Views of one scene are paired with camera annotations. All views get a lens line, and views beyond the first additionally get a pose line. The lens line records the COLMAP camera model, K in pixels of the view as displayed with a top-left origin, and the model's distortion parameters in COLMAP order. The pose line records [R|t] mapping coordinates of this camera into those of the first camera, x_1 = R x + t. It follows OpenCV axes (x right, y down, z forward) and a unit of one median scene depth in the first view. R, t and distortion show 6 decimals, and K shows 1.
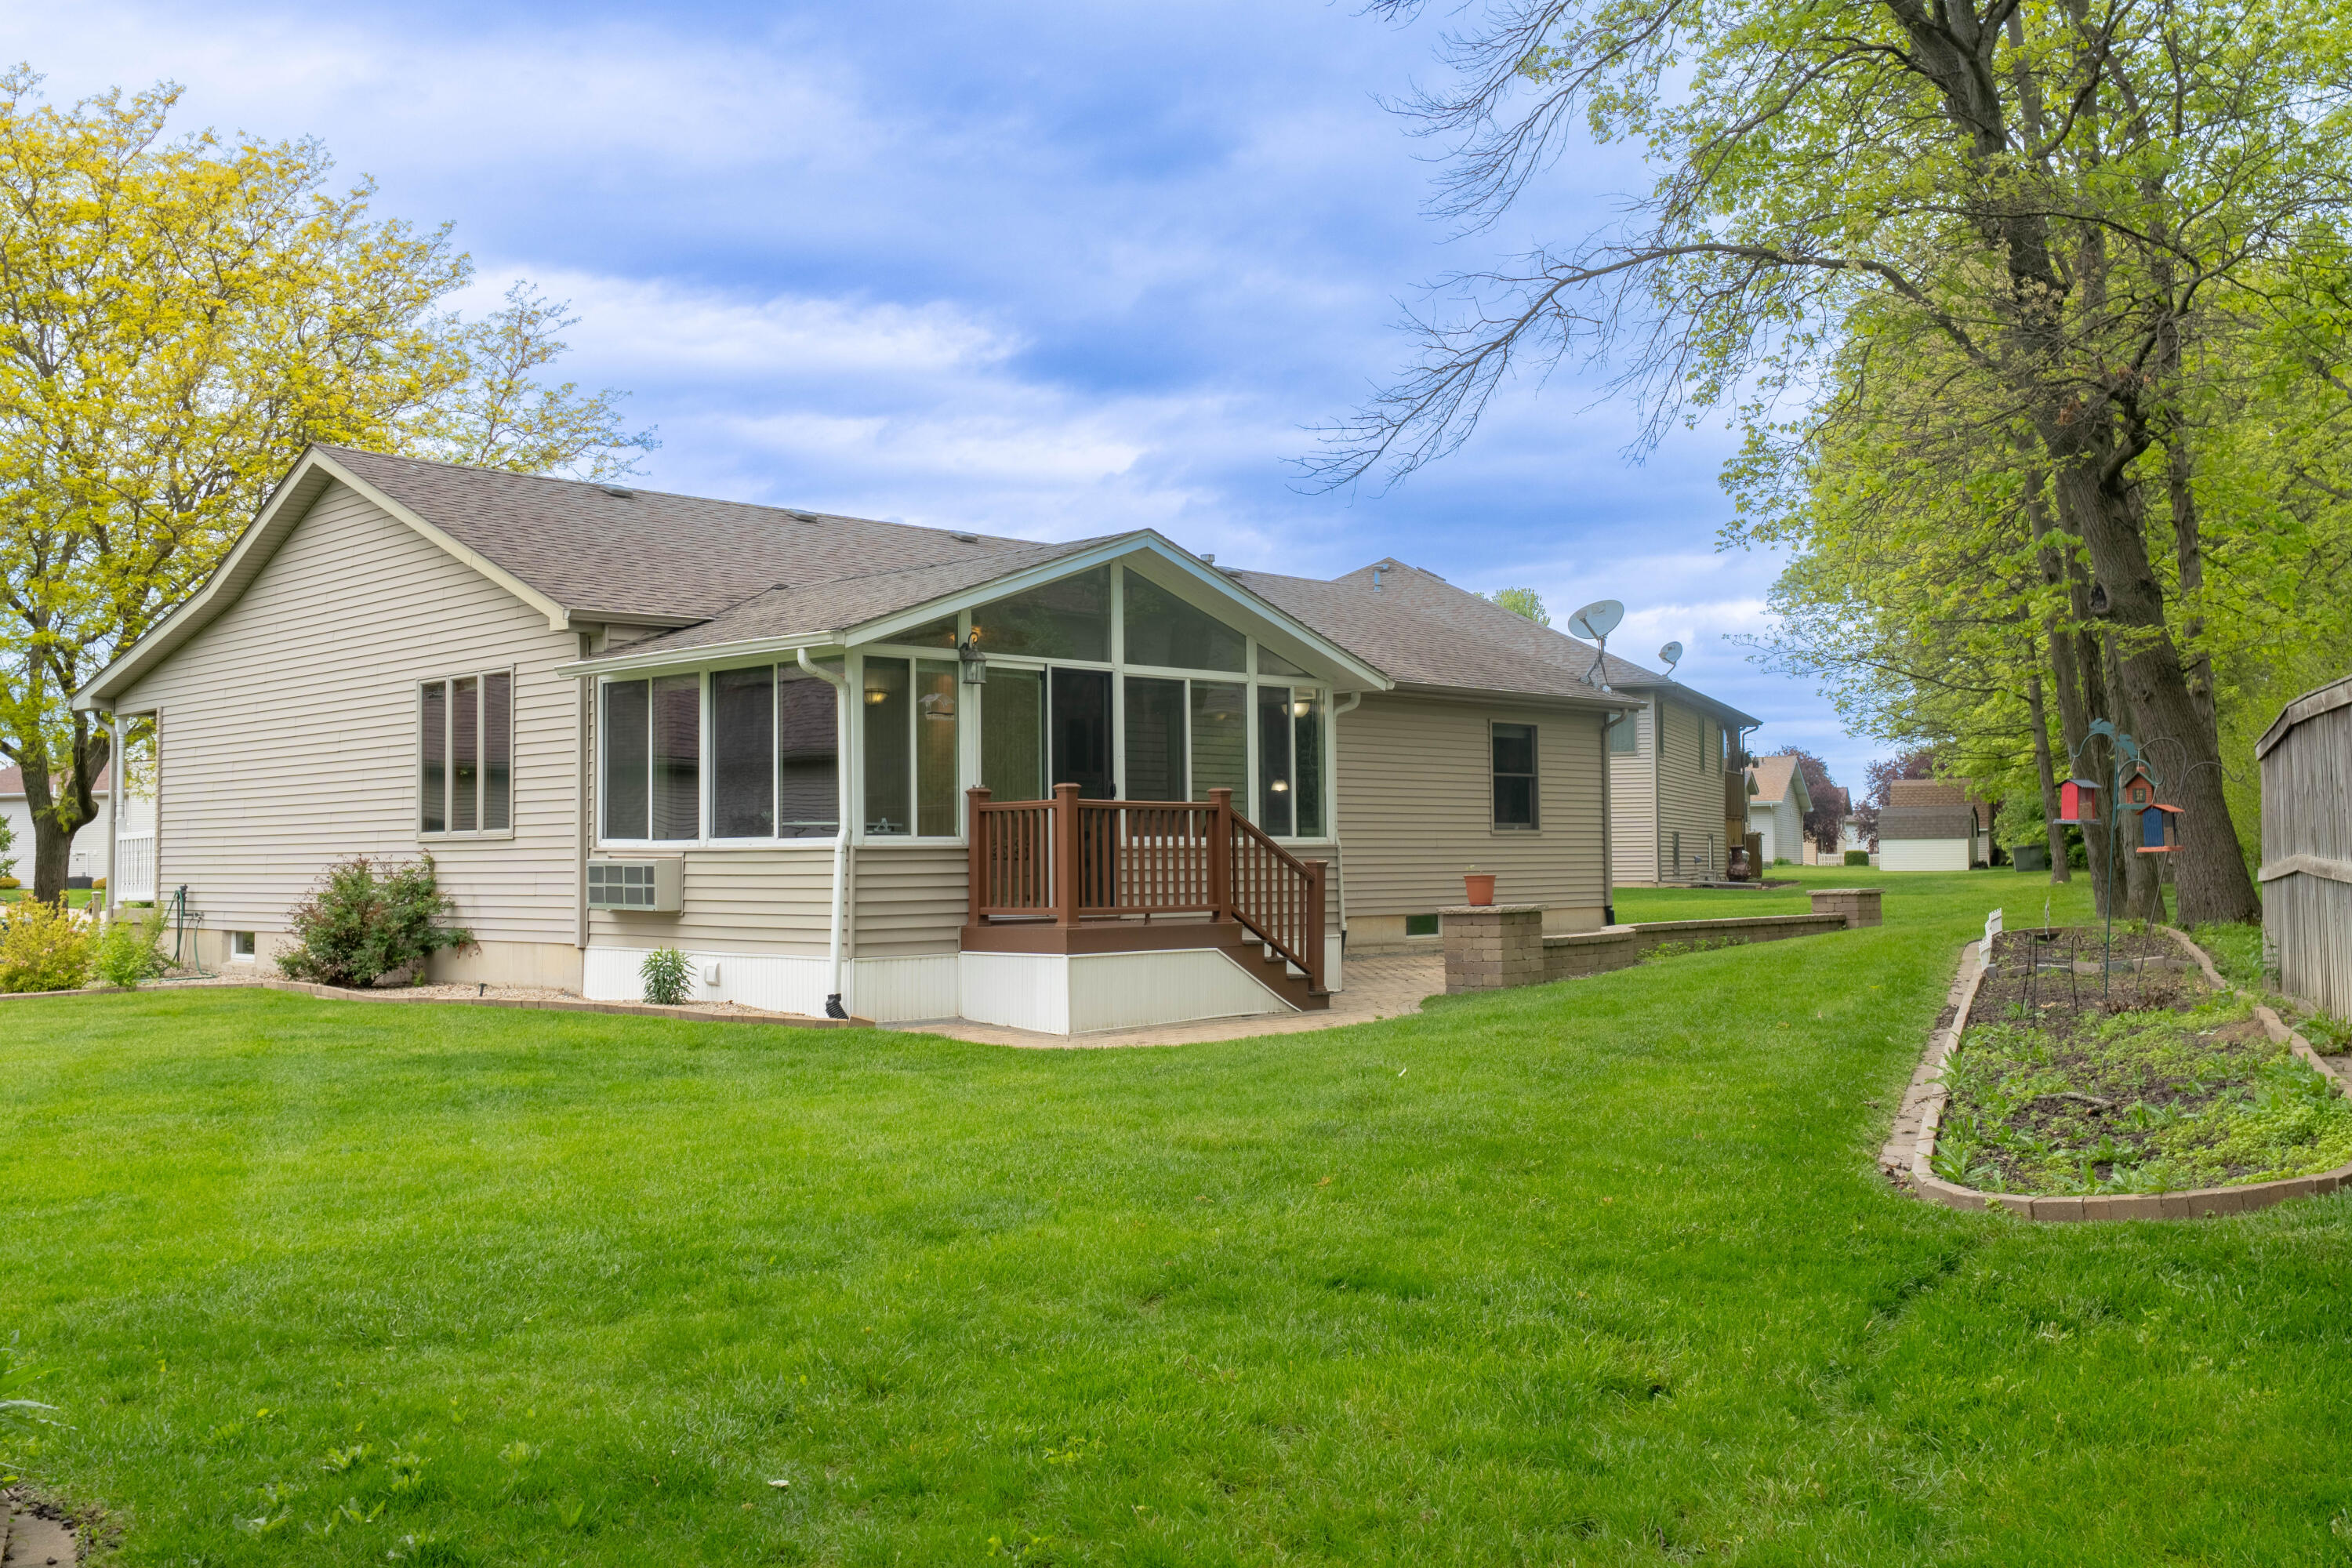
lens RADIAL K [[2115.2, 0, 1176.0], [0, 2115.2, 784.0], [0, 0, 1]] dist [-0.005280, 0.000819]
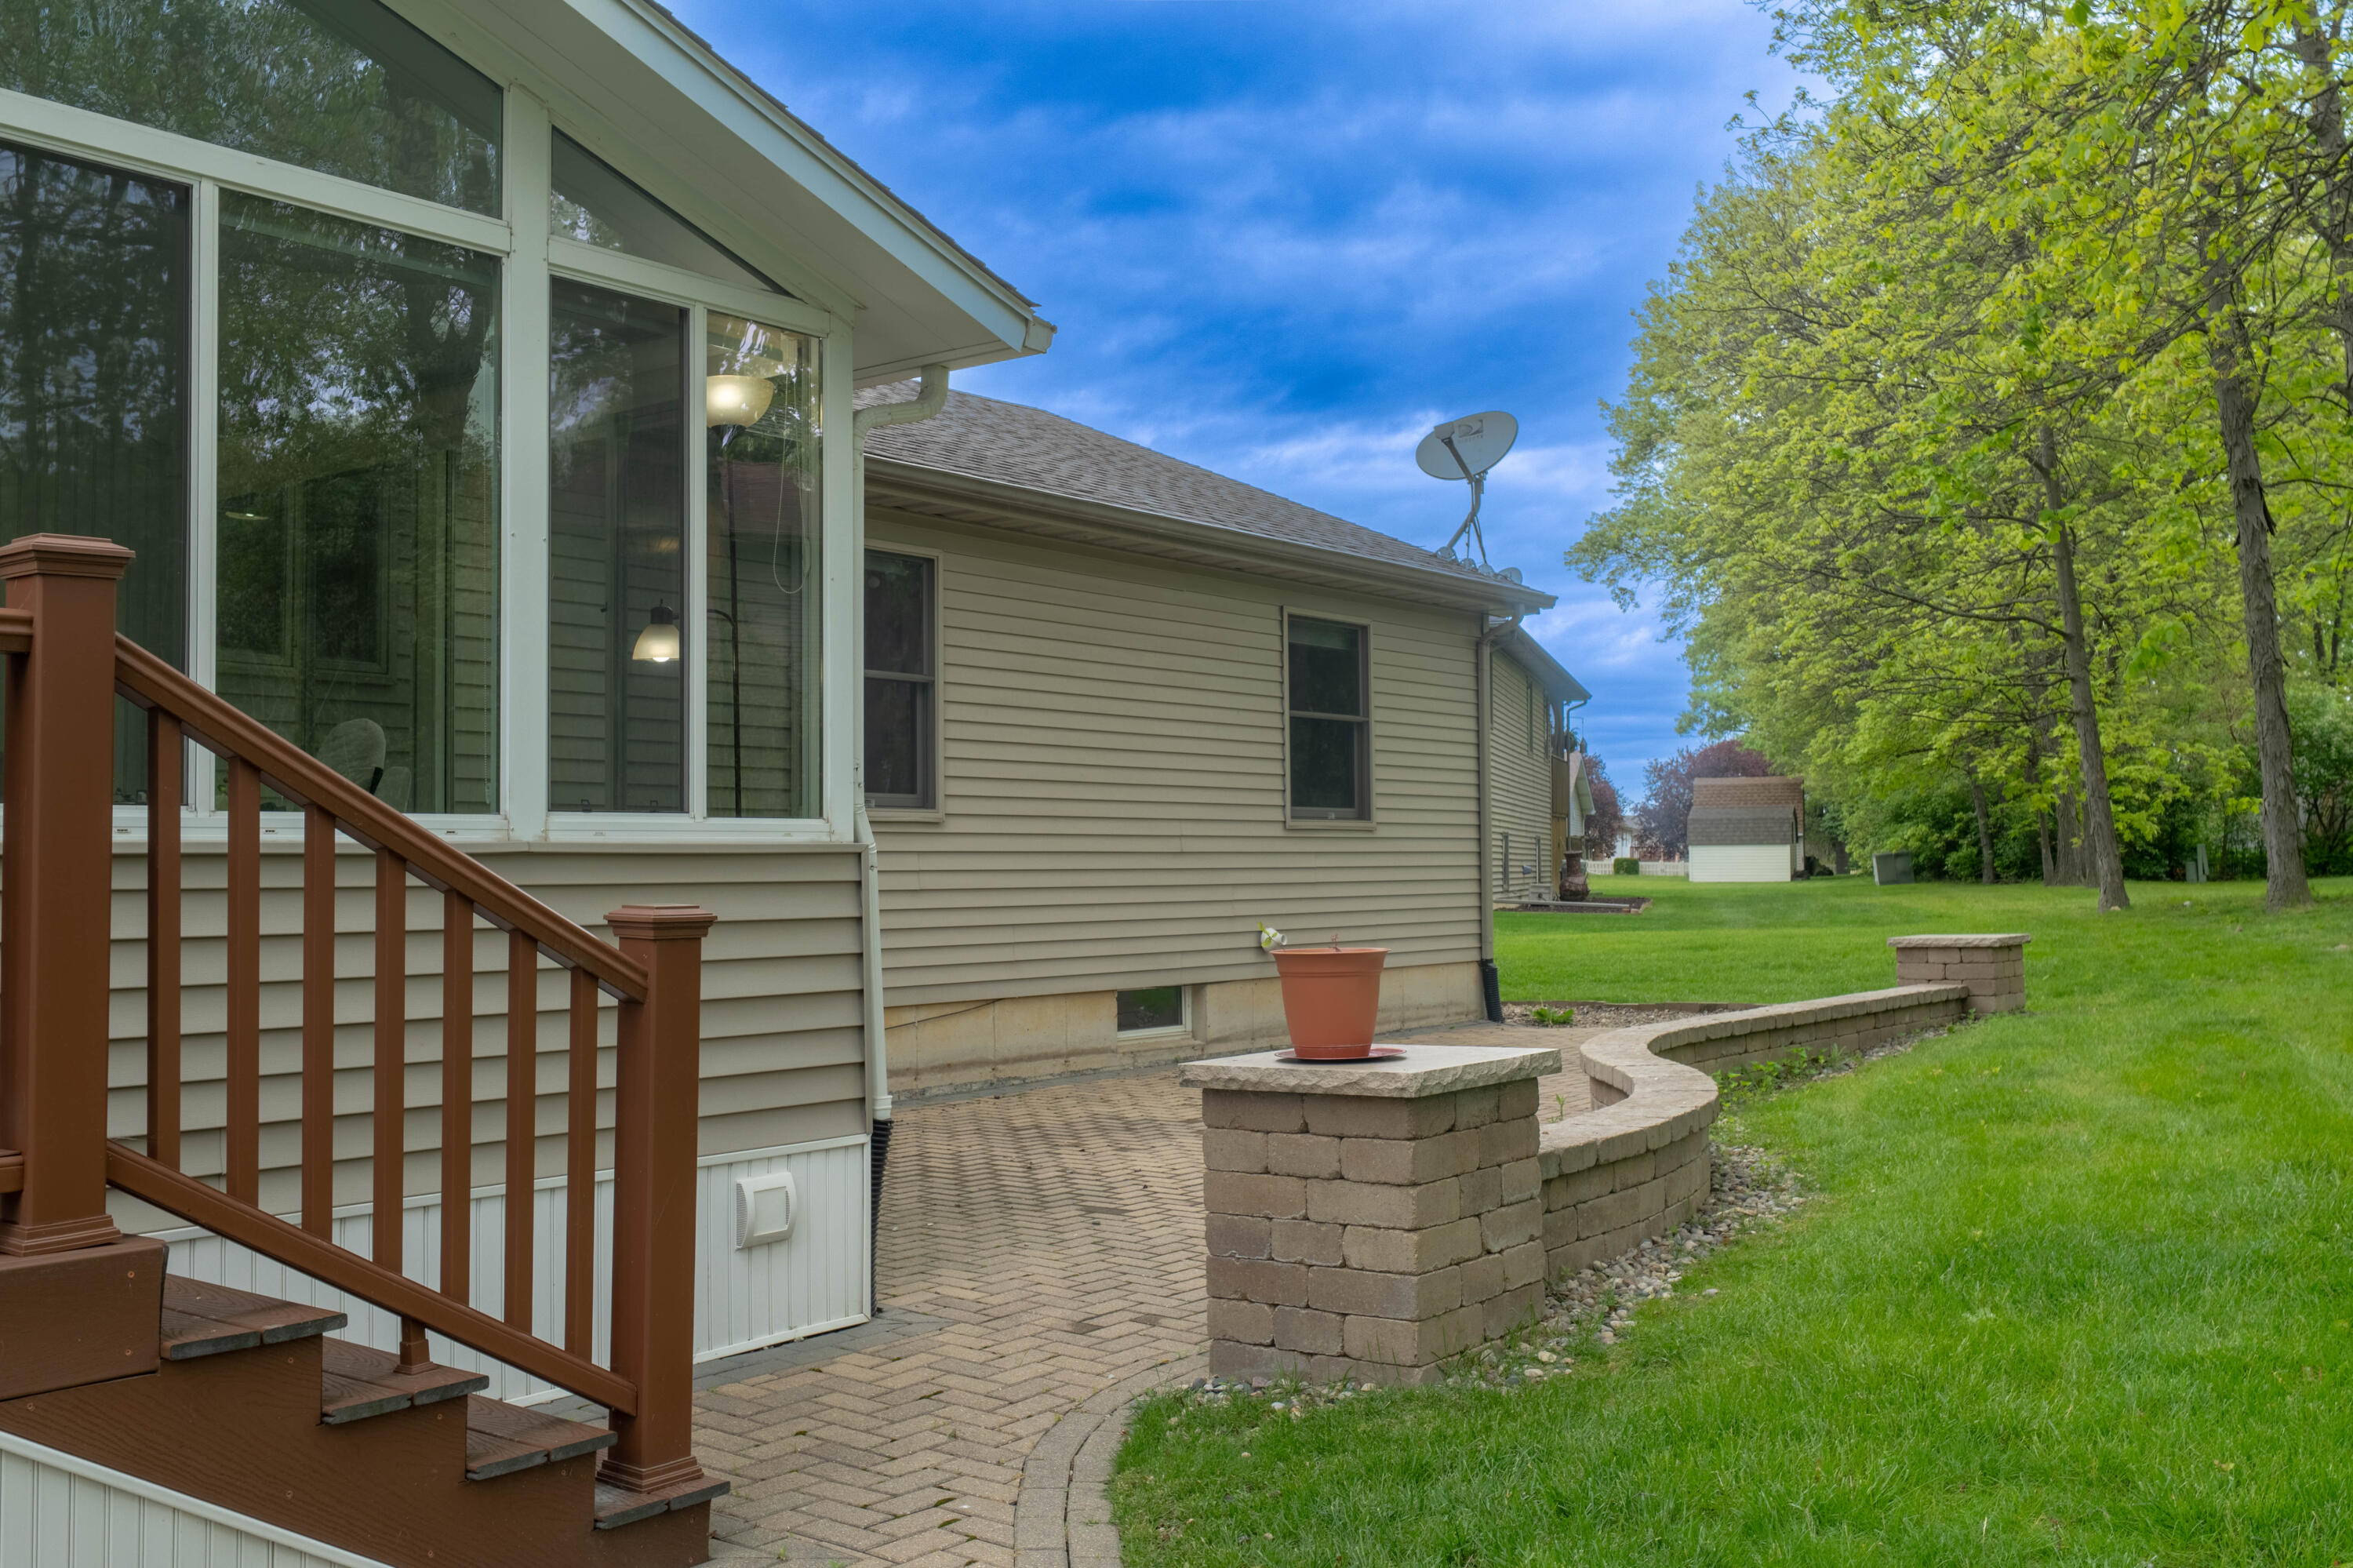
lens RADIAL K [[2116.2, 0, 1176.5], [0, 2116.2, 784.0], [0, 0, 1]] dist [-0.005280, 0.000819]
pose [[0.992732, 0.006587, 0.120166, 0.060152], [-0.006287, 0.999976, -0.002880, 0.014586], [-0.120182, 0.002103, 0.992750, 0.488206]]
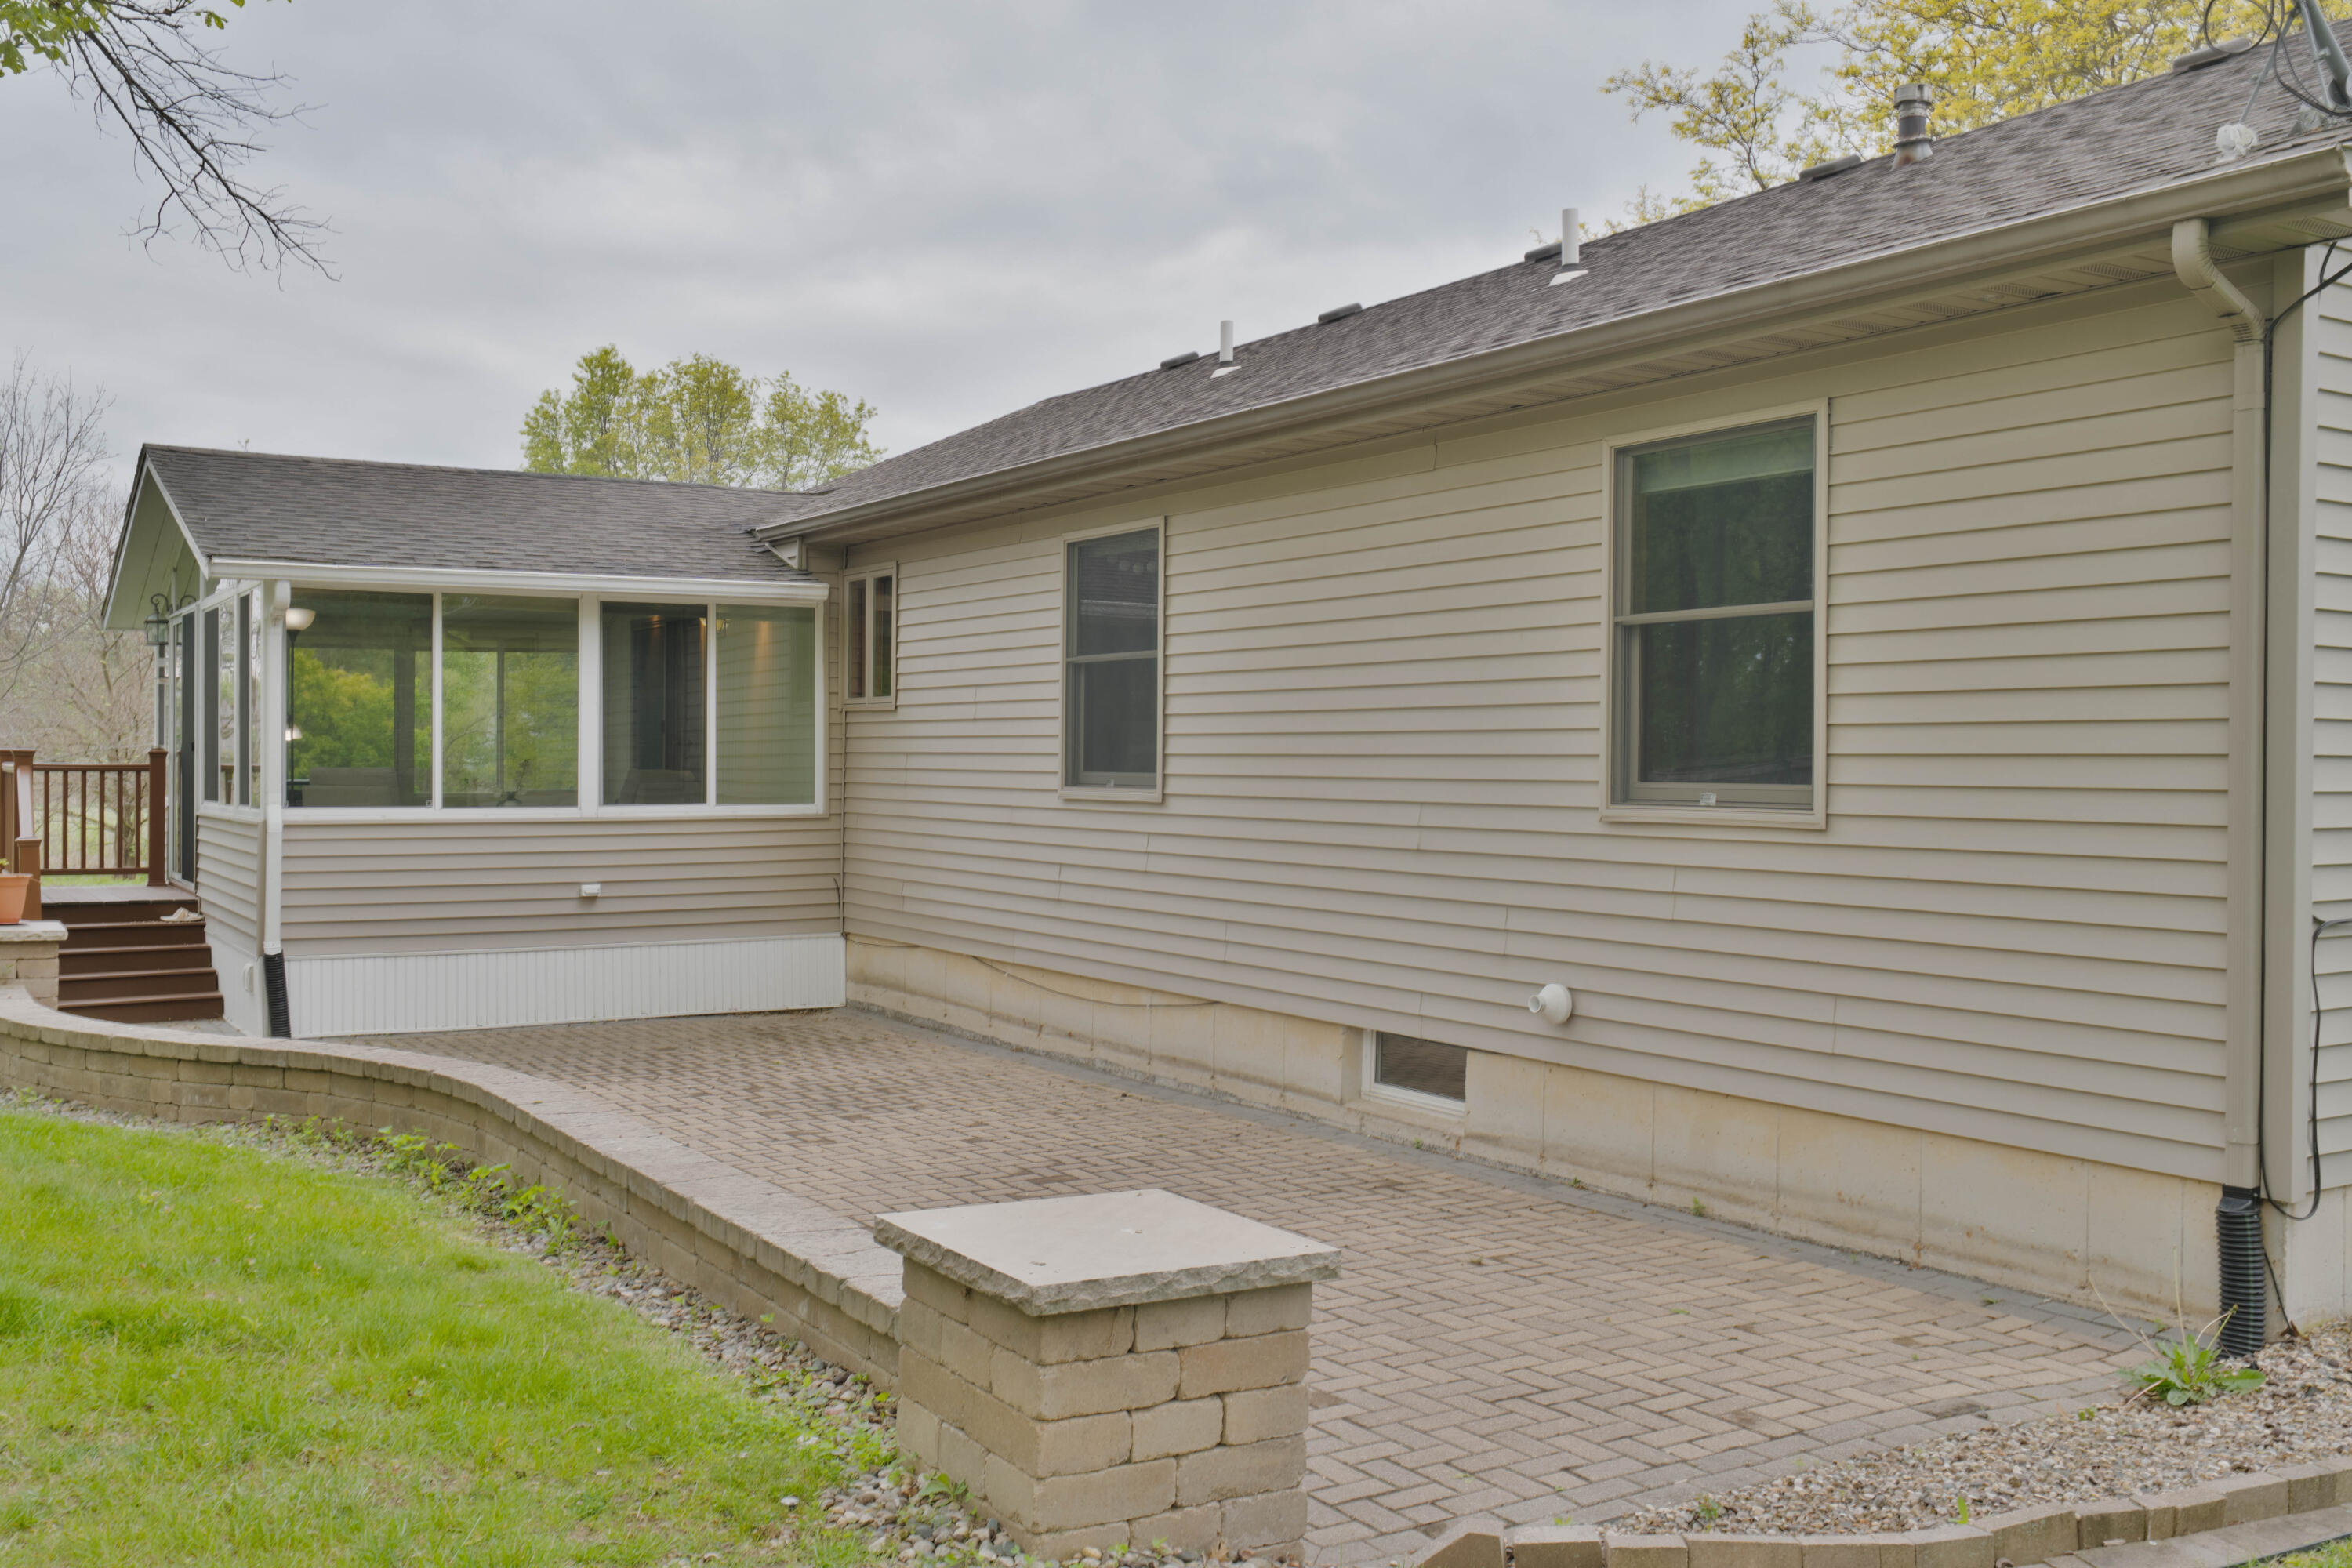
lens RADIAL K [[2115.2, 0, 1176.0], [0, 2115.2, 784.0], [0, 0, 1]] dist [-0.005280, 0.000819]
pose [[-0.245577, 0.021128, -0.969147, 0.456342], [0.040638, 0.999108, 0.011483, 0.012735], [0.968525, -0.036564, -0.246216, 1.014974]]
